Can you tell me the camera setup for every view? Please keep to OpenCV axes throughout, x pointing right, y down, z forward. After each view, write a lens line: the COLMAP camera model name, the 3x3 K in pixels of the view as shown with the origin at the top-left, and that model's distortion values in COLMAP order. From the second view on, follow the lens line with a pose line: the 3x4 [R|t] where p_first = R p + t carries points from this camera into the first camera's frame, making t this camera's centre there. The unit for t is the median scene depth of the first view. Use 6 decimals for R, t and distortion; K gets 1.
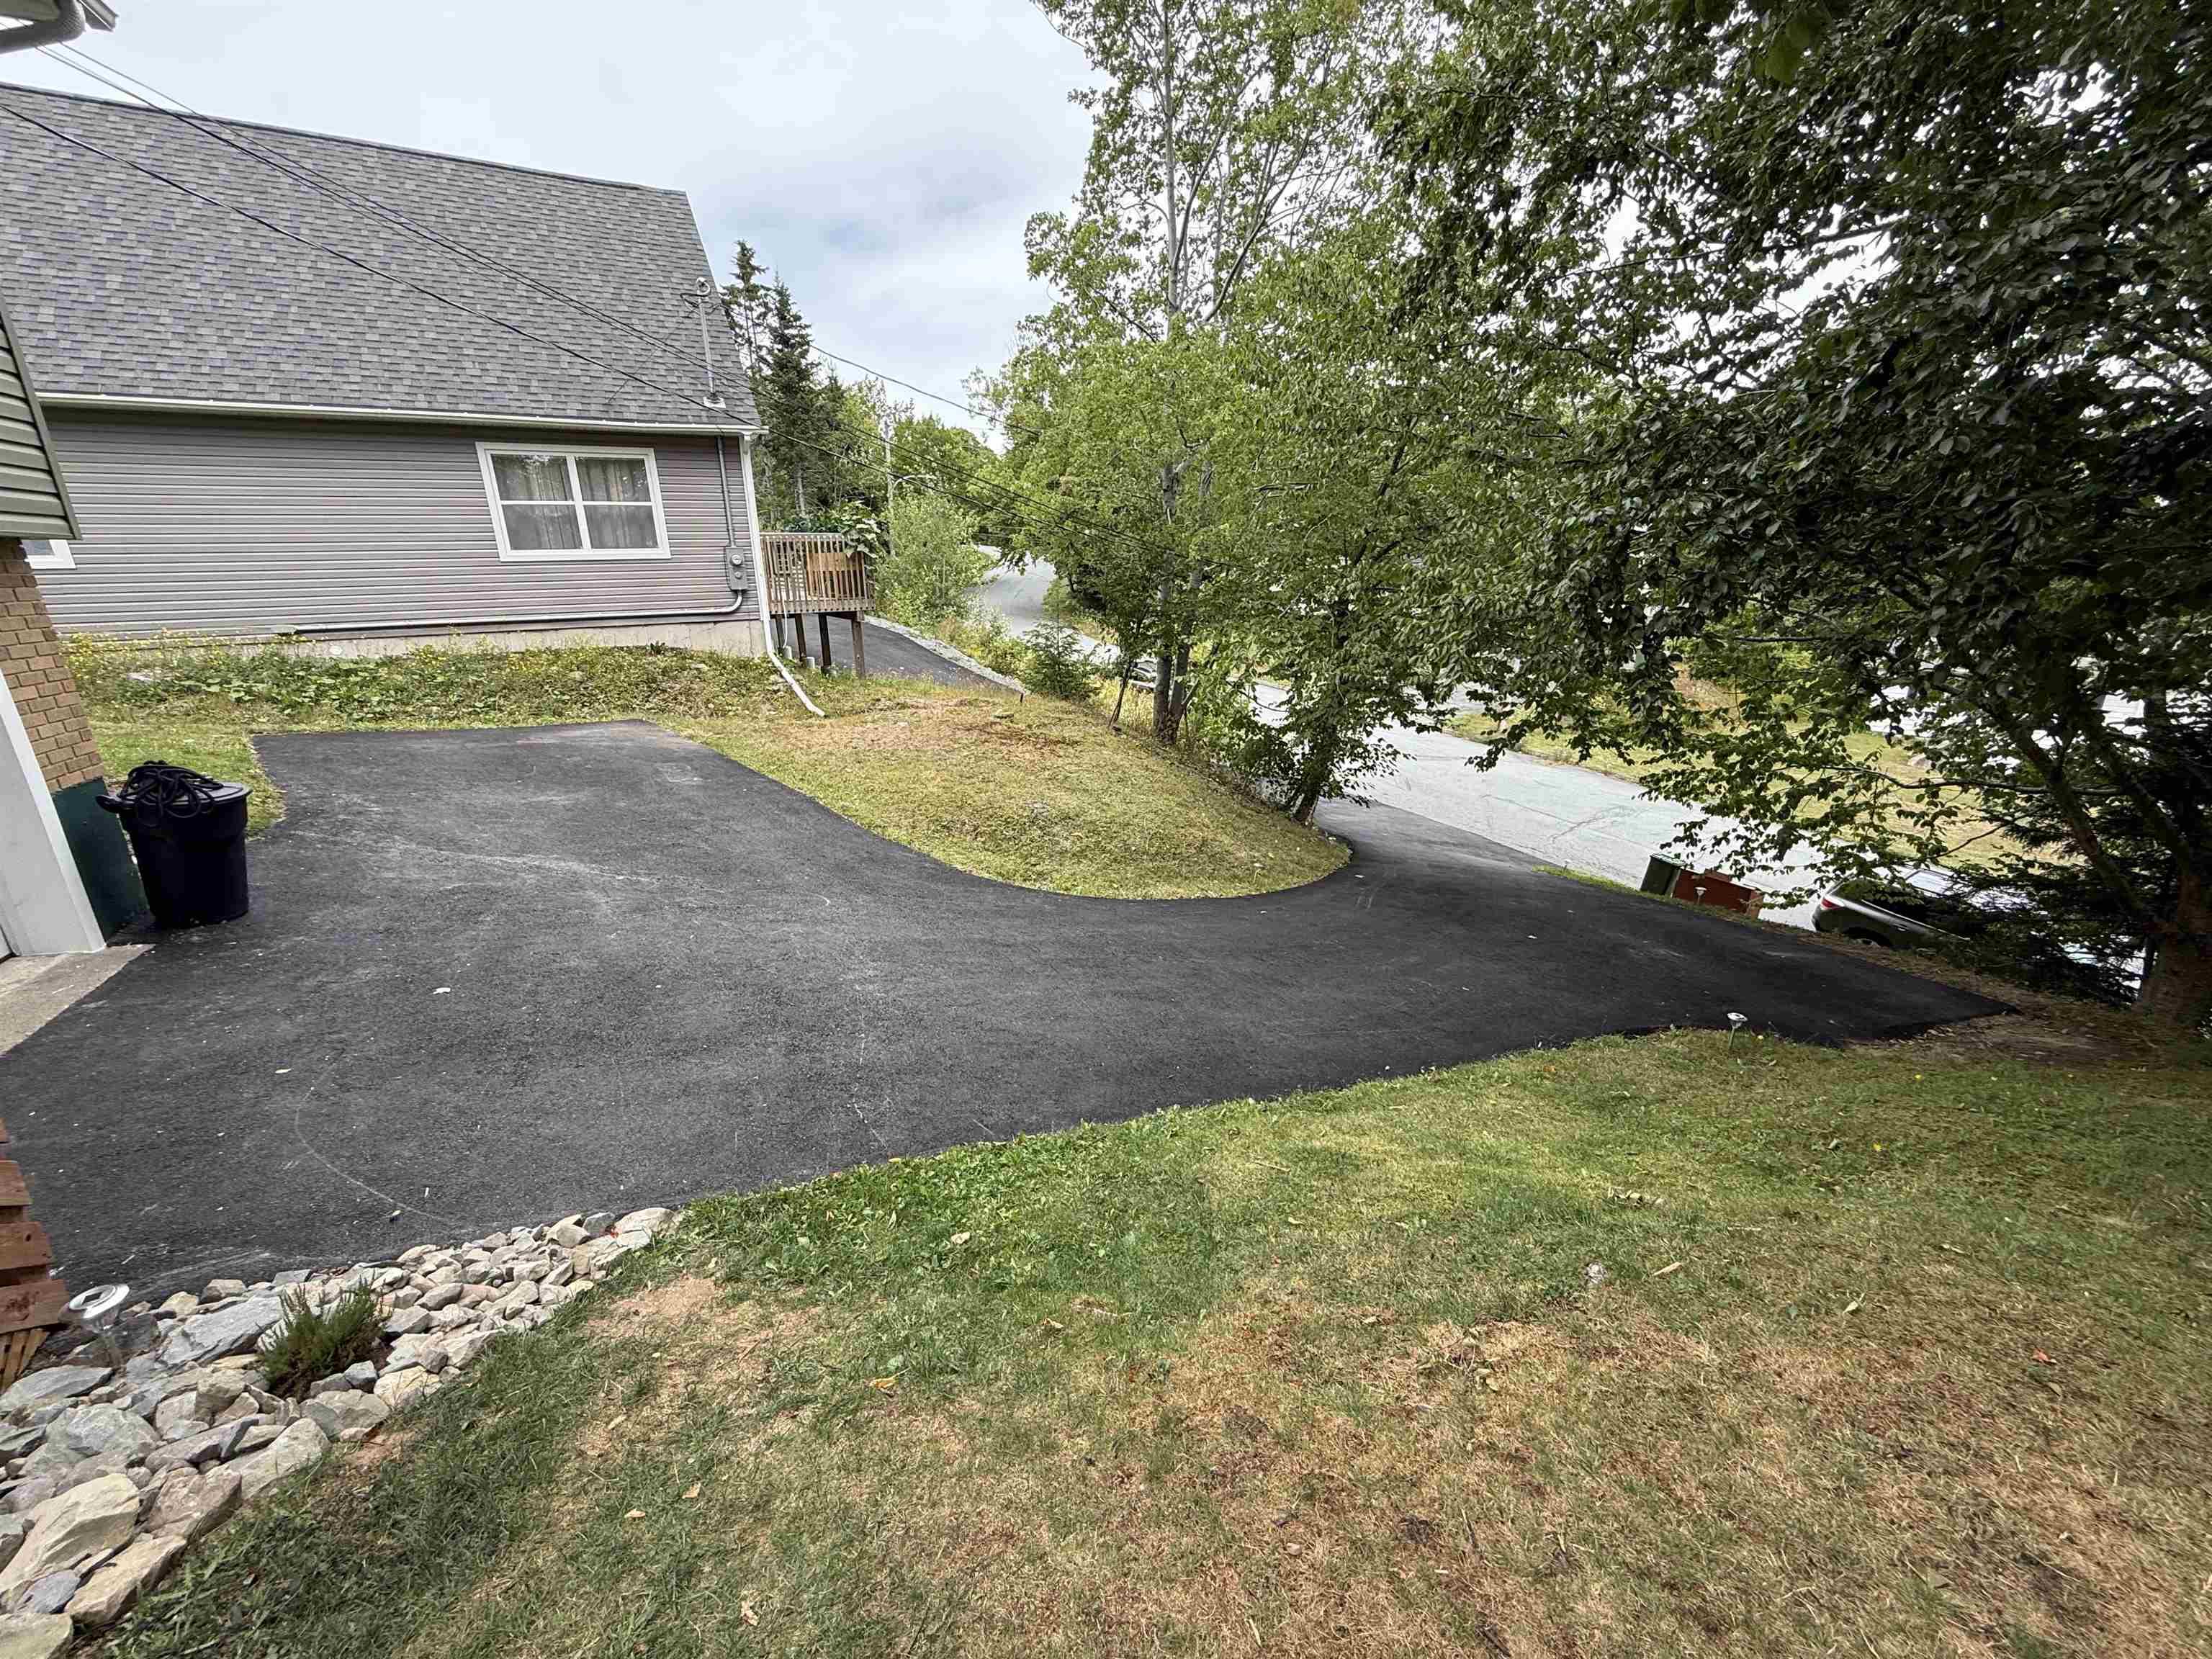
lens RADIAL K [[879.8, 0, 1109.7], [0, 879.8, 833.9], [0, 0, 1]] dist [0.000178, 0.000444]
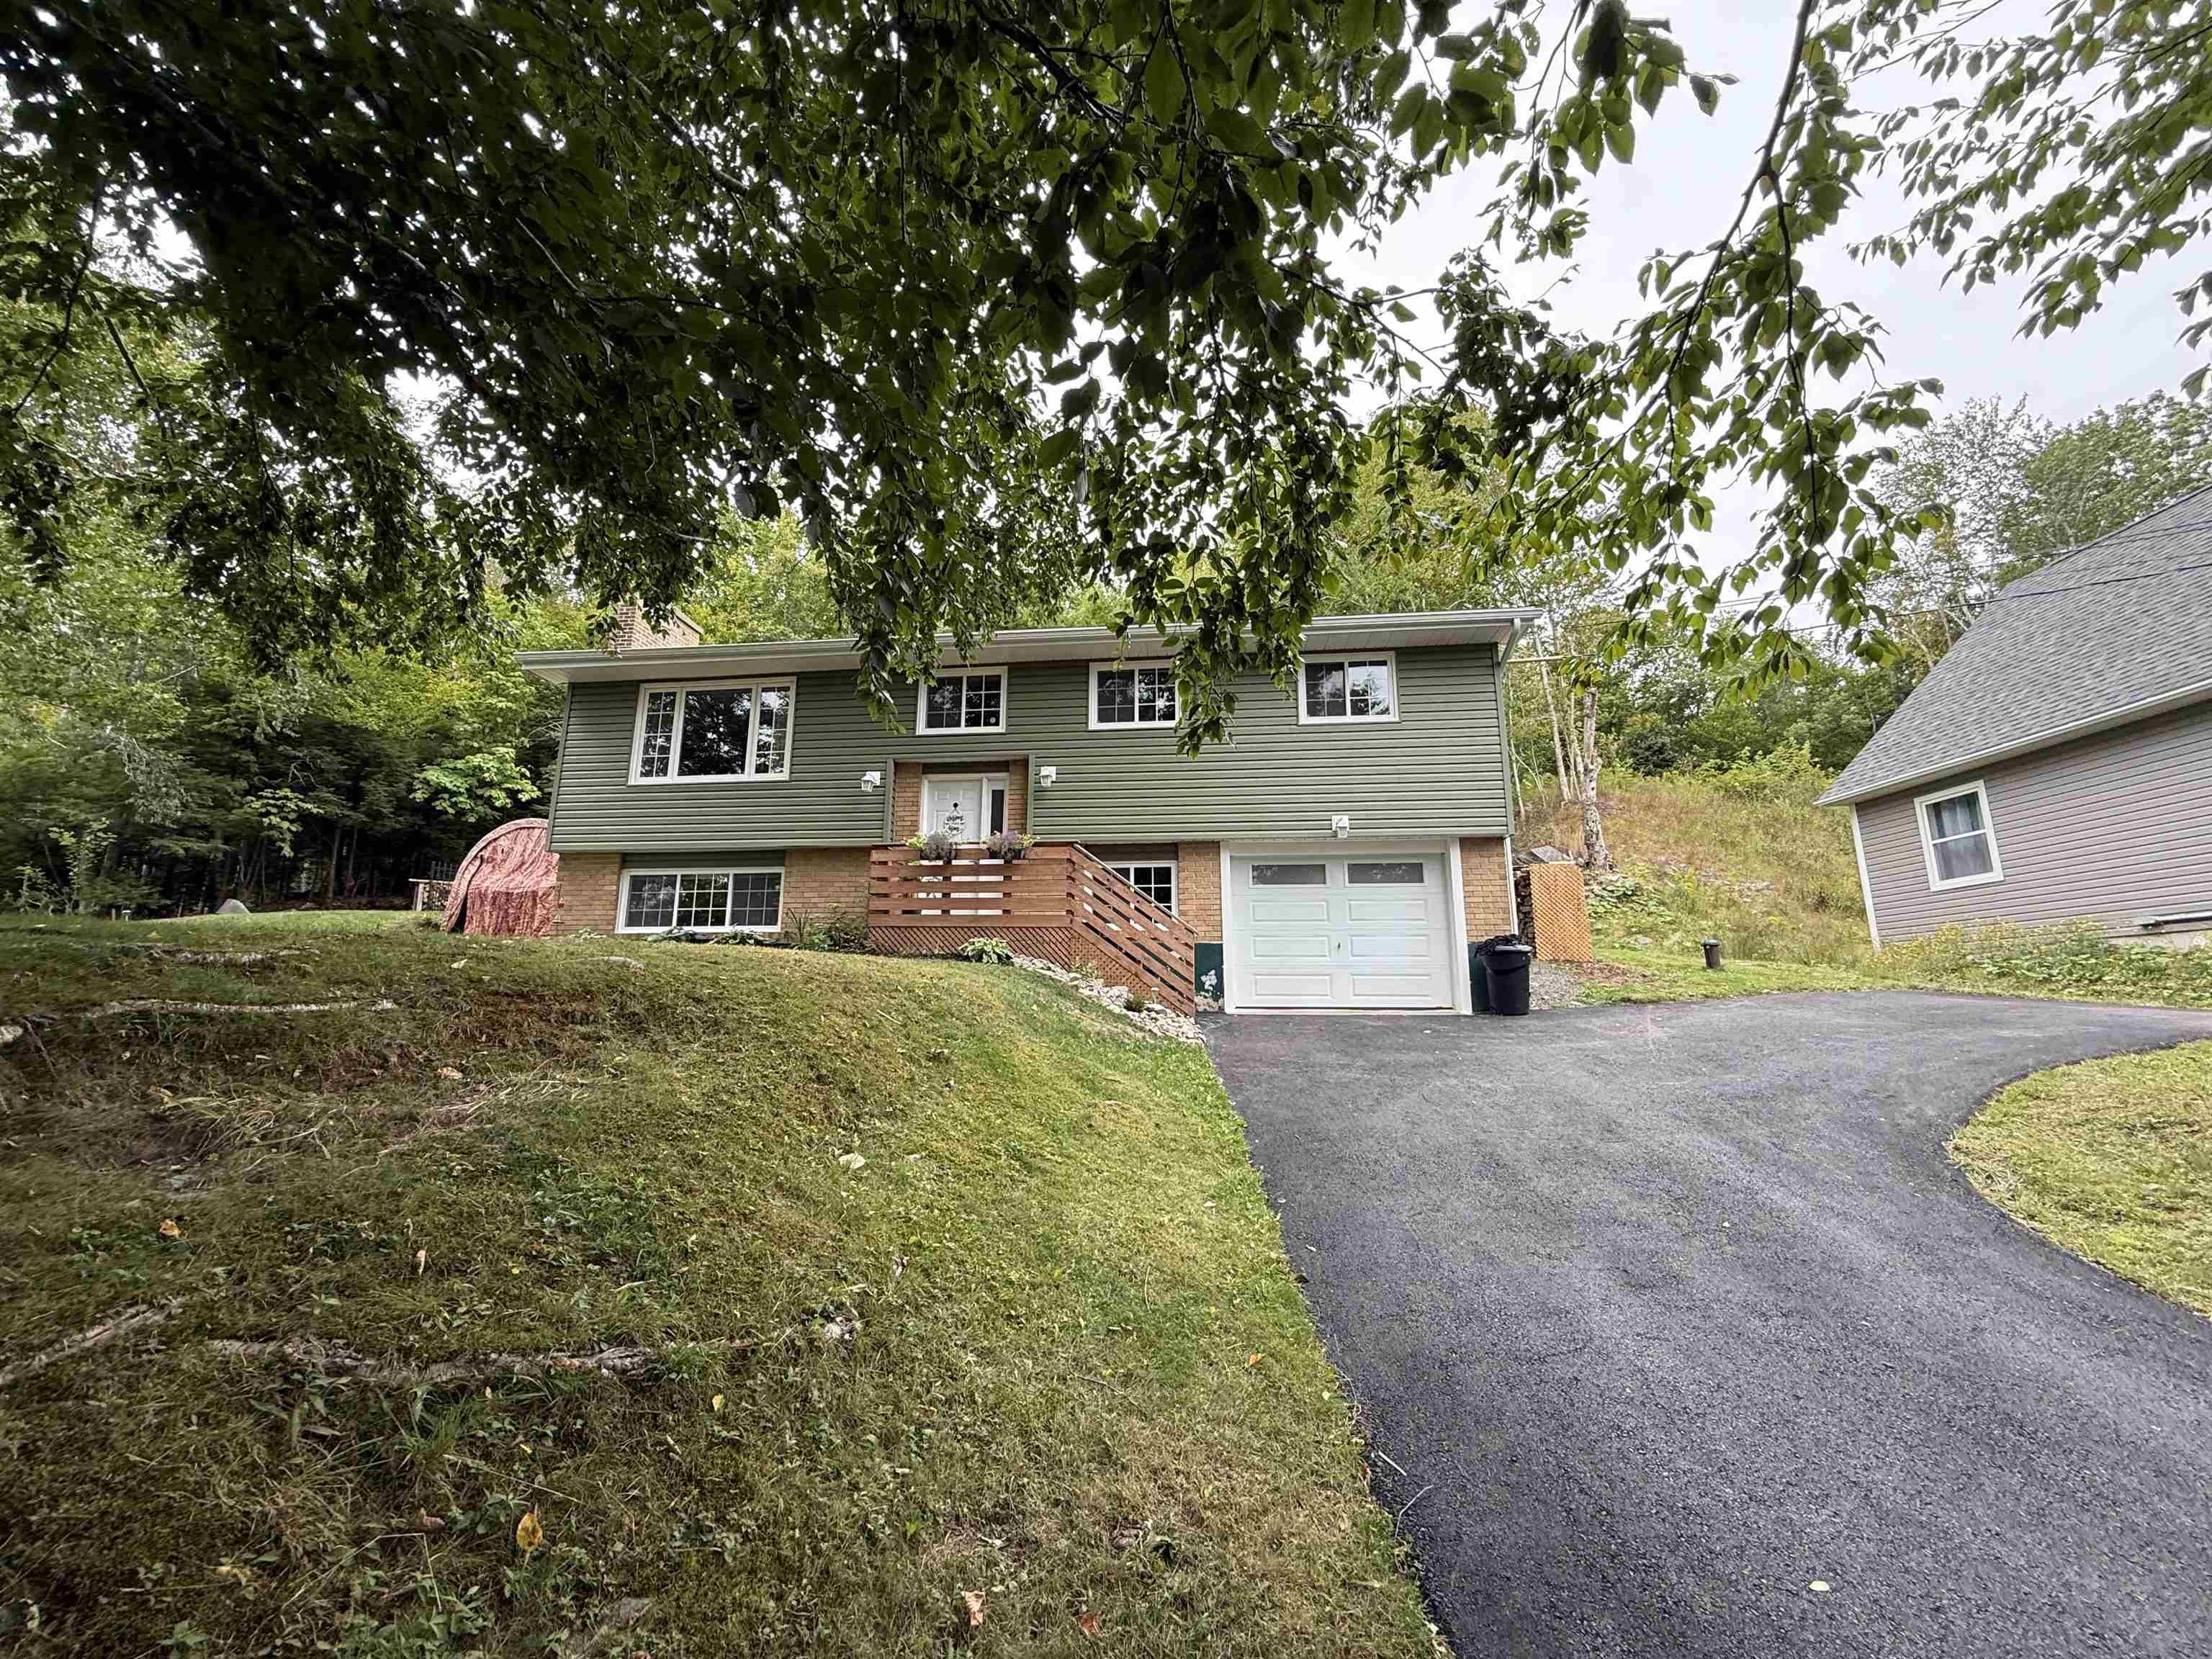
lens RADIAL K [[879.8, 0, 1109.7], [0, 879.8, 833.9], [0, 0, 1]] dist [0.000178, 0.000444]
pose [[-0.519534, -0.163914, -0.838580, 0.462408], [-0.250172, 0.967599, -0.034141, -0.001780], [0.817005, 0.192052, -0.543708, 0.509035]]
